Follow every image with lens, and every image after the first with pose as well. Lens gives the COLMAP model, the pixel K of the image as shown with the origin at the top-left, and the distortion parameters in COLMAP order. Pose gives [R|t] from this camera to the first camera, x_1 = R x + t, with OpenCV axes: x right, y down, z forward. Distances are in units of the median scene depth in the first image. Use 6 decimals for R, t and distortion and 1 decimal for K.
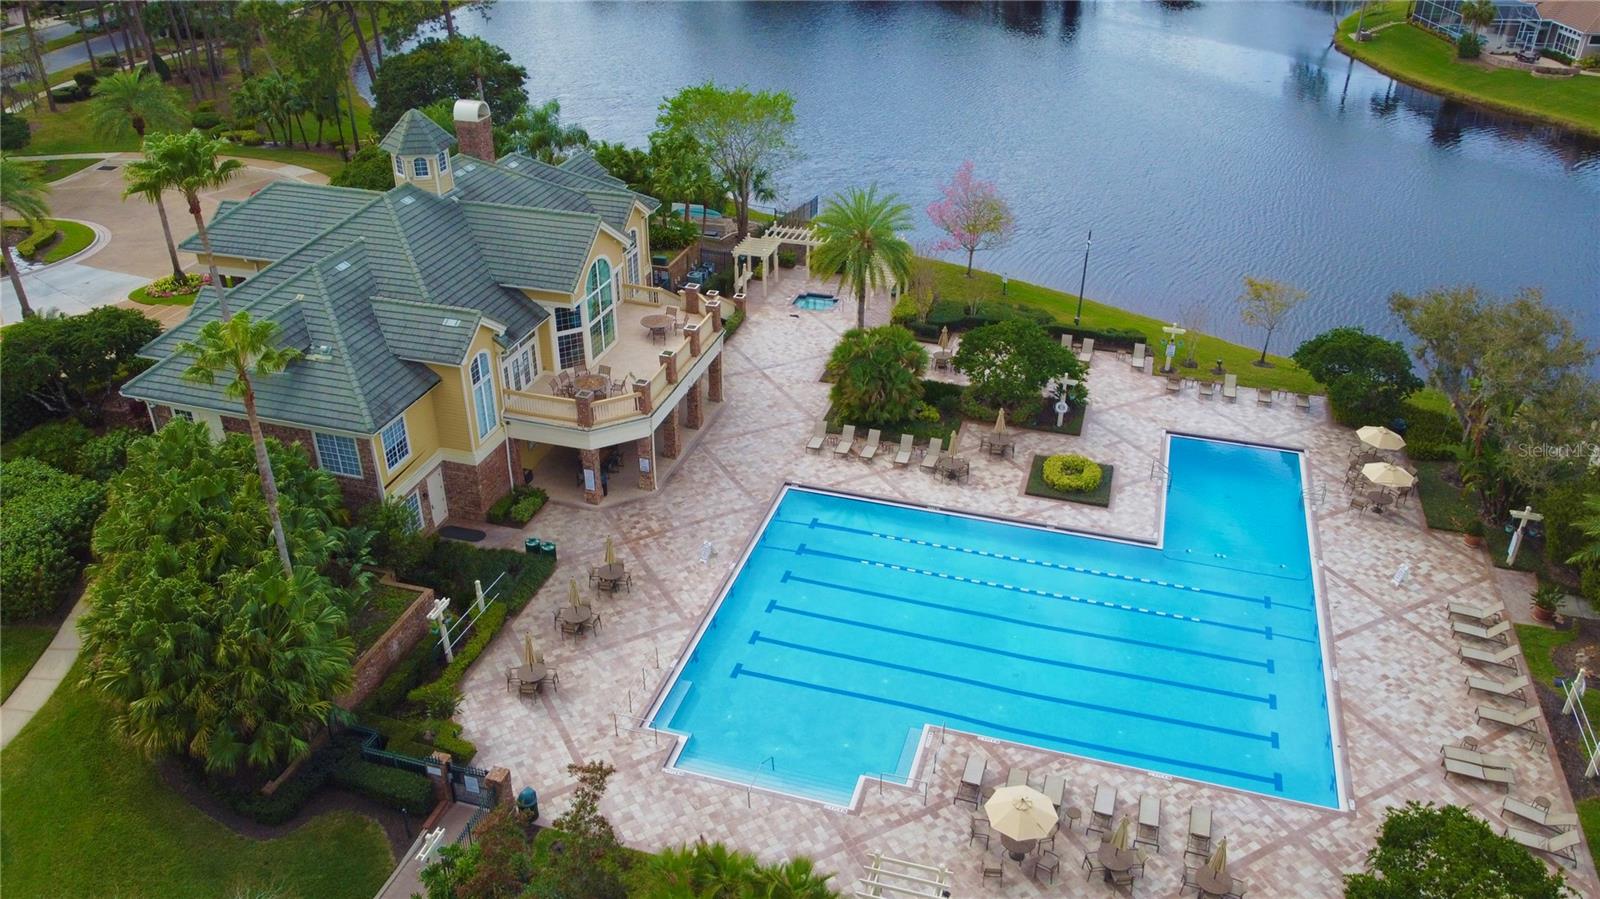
lens RADIAL K [[1202.9, 0, 803.1], [0, 1202.9, 452.1], [0, 0, 1]] dist [0.003164, 0.001306]
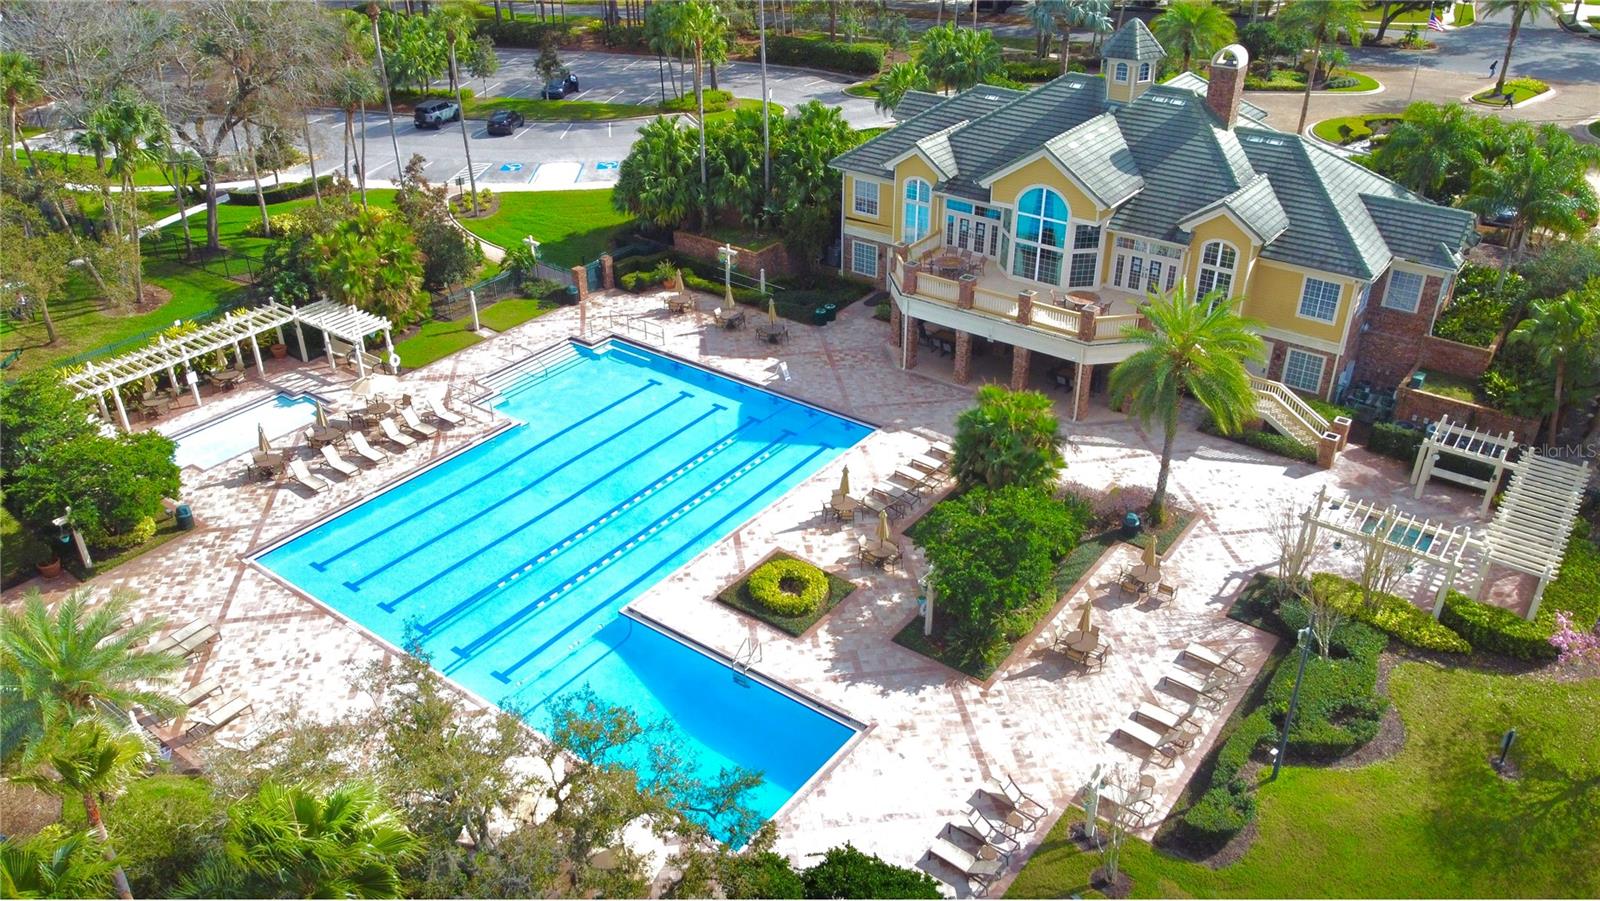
lens RADIAL K [[1202.9, 0, 805.2], [0, 1202.9, 447.6], [0, 0, 1]] dist [0.003164, 0.001306]
pose [[-0.337032, 0.470568, -0.815460, 0.931530], [-0.466454, 0.668902, 0.578783, -0.572416], [0.817820, 0.575443, -0.005943, 1.094234]]
